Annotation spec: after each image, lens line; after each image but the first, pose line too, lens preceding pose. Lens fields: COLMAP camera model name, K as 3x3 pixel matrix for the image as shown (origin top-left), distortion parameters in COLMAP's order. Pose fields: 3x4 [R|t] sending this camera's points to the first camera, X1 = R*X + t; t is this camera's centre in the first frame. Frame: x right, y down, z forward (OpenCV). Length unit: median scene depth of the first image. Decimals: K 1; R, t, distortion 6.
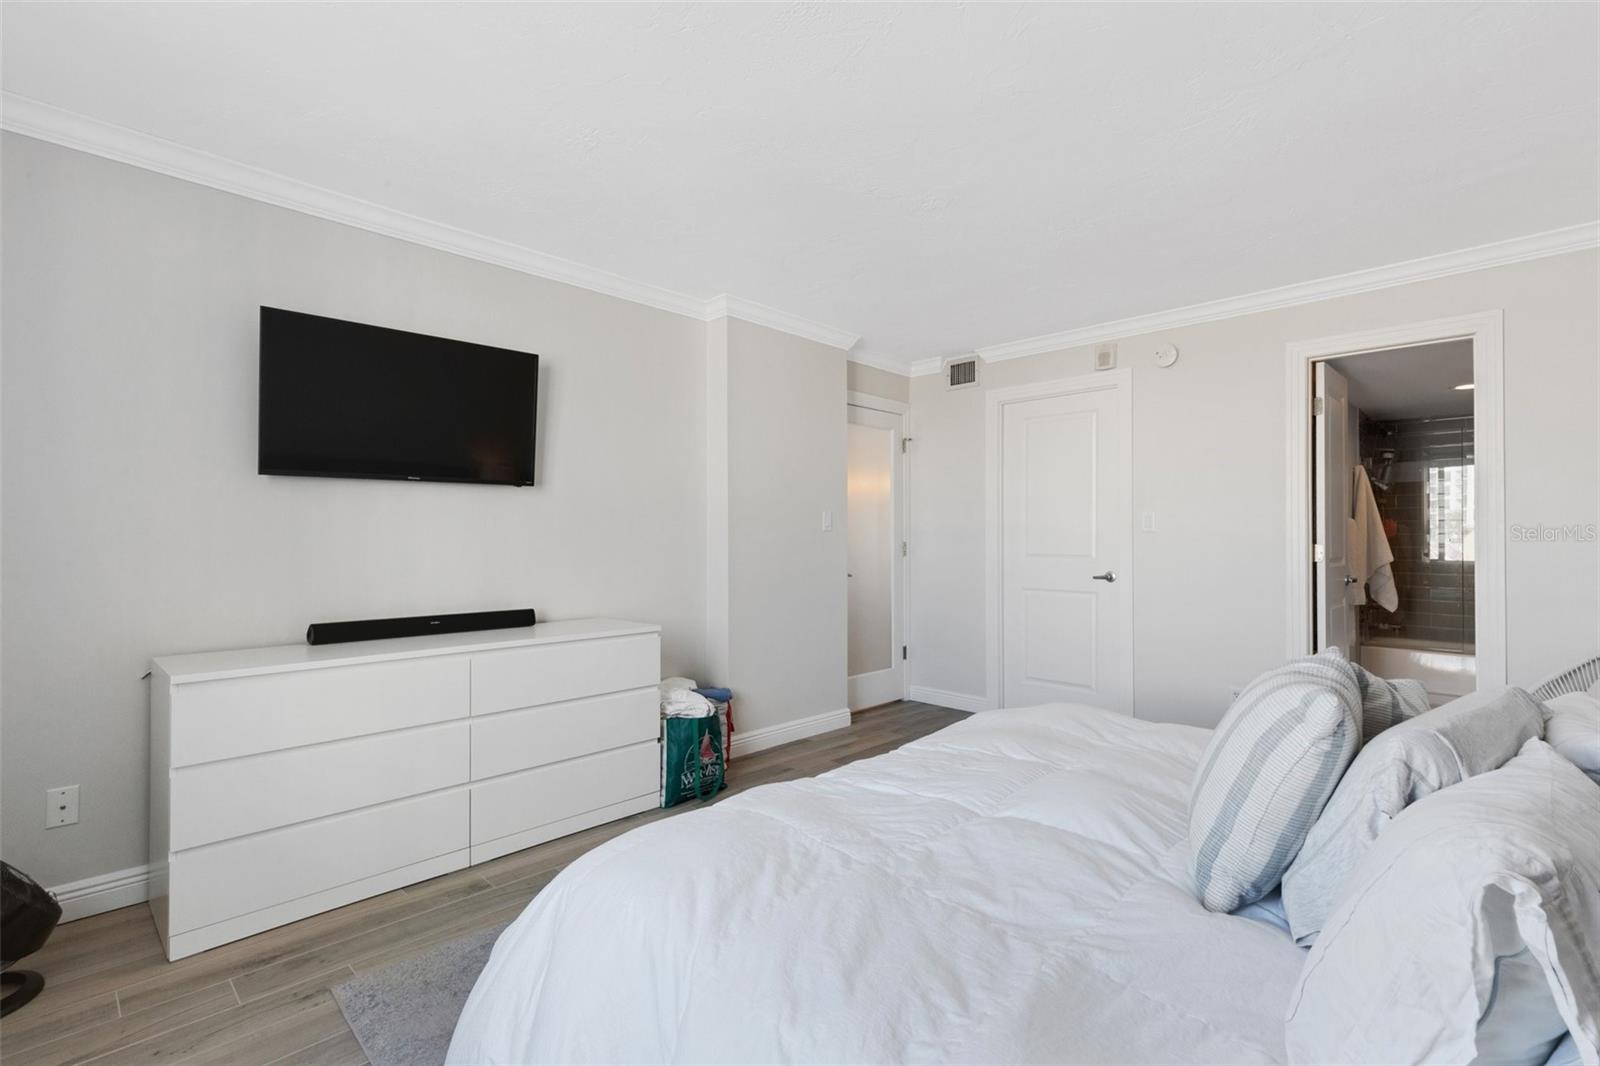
lens RADIAL K [[728.9, 0, 804.3], [0, 728.9, 534.0], [0, 0, 1]] dist [0.003906, 0.000209]
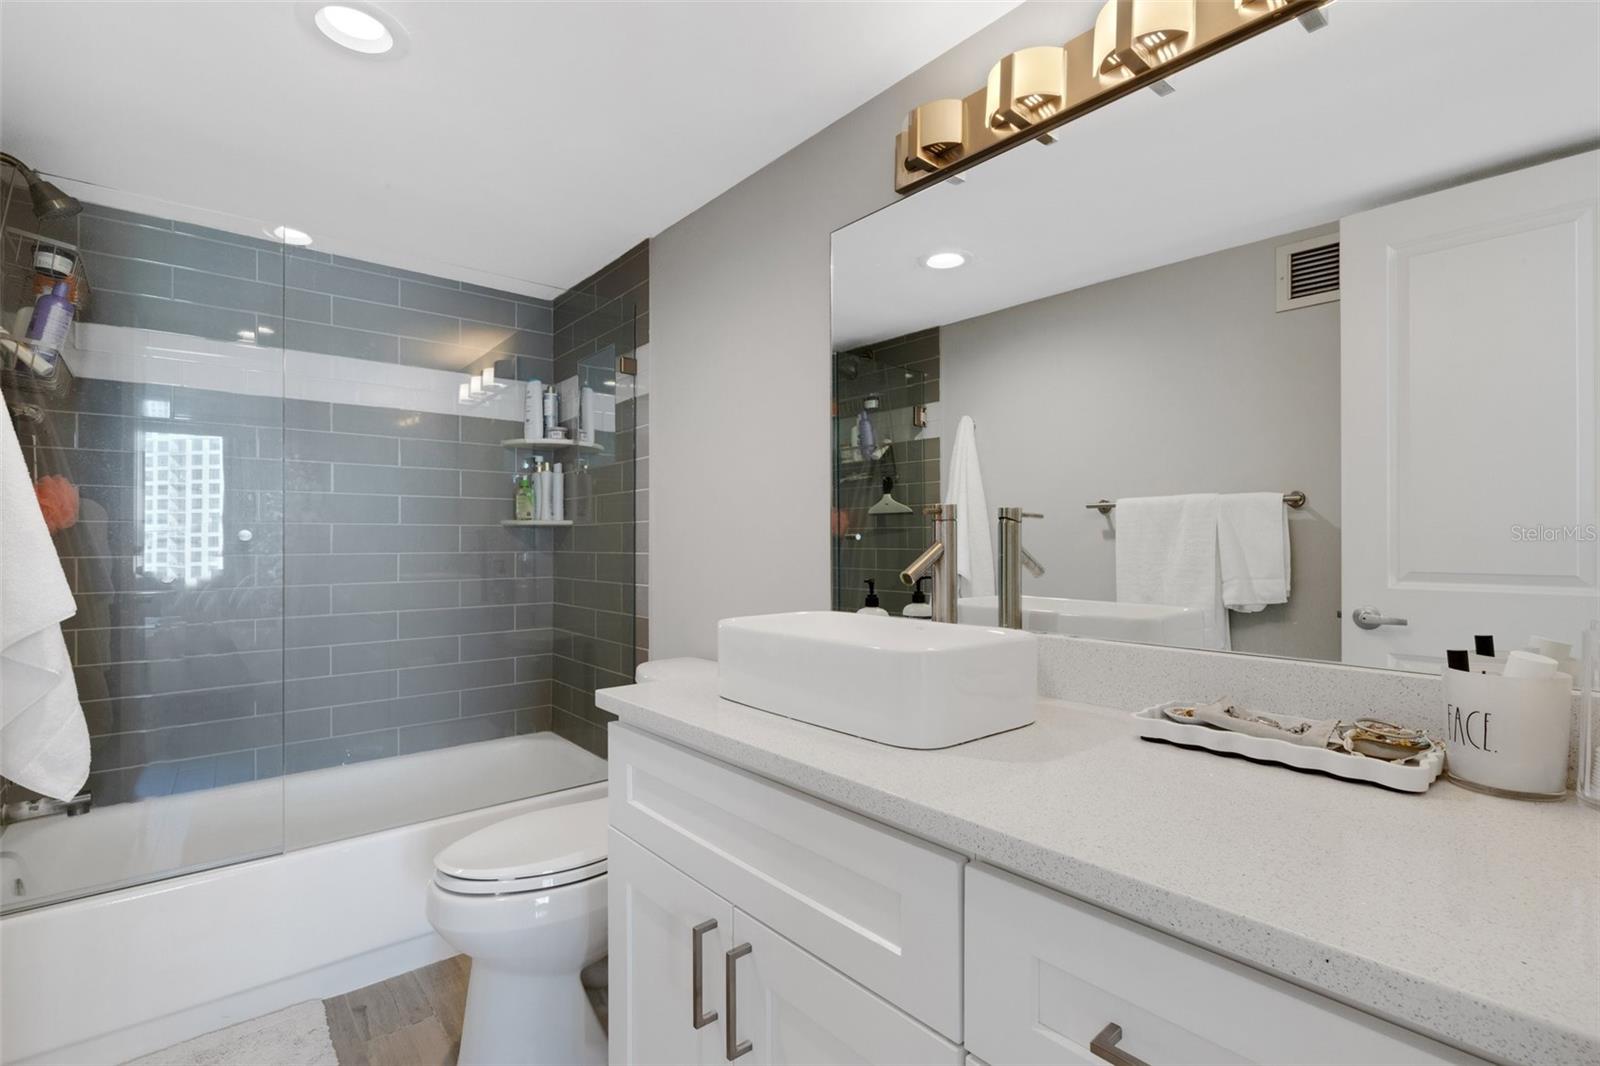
lens RADIAL K [[745.9, 0, 802.4], [0, 745.9, 532.7], [0, 0, 1]] dist [0.009256, -0.000475]
pose [[0.106381, 0.009688, 0.994278, 0.596380], [-0.004093, 0.999948, -0.009305, 0.008907], [-0.994317, -0.003080, 0.106415, 0.751434]]
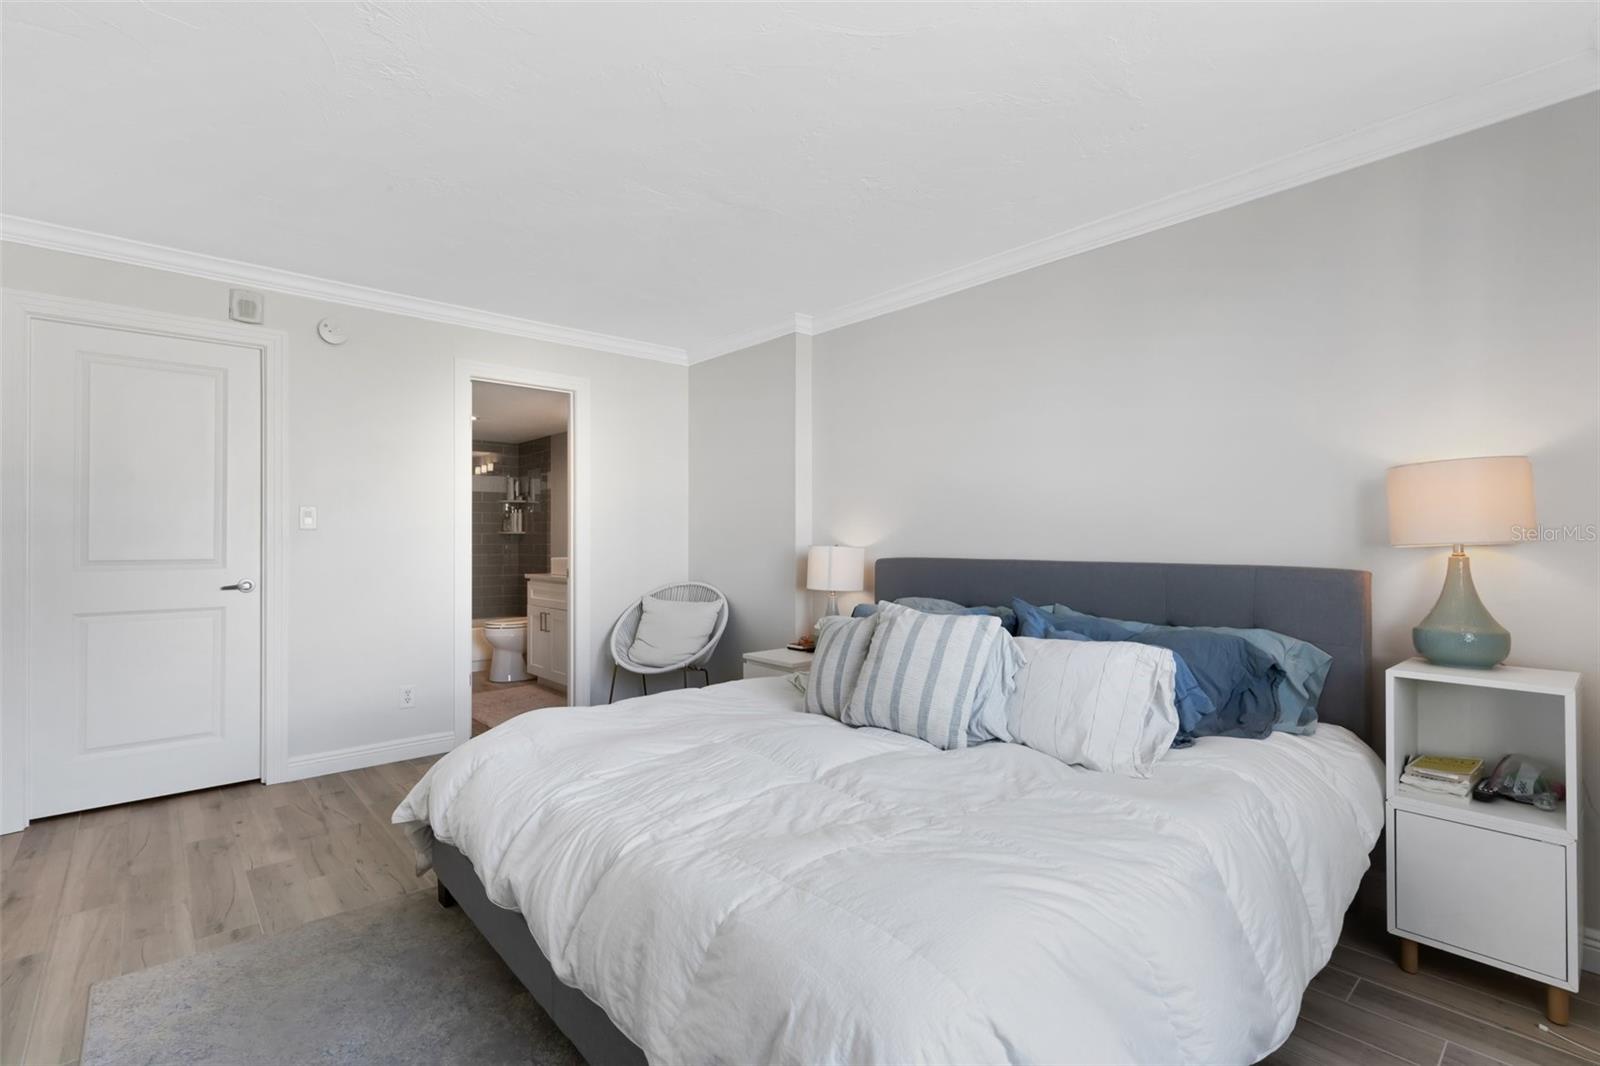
lens RADIAL K [[728.9, 0, 804.3], [0, 728.9, 534.0], [0, 0, 1]] dist [0.003906, 0.000209]
pose [[0.074950, 0.005825, 0.997170, -0.293250], [-0.005738, 0.999969, -0.005410, 0.003163], [-0.997171, -0.005317, 0.074981, 0.308760]]
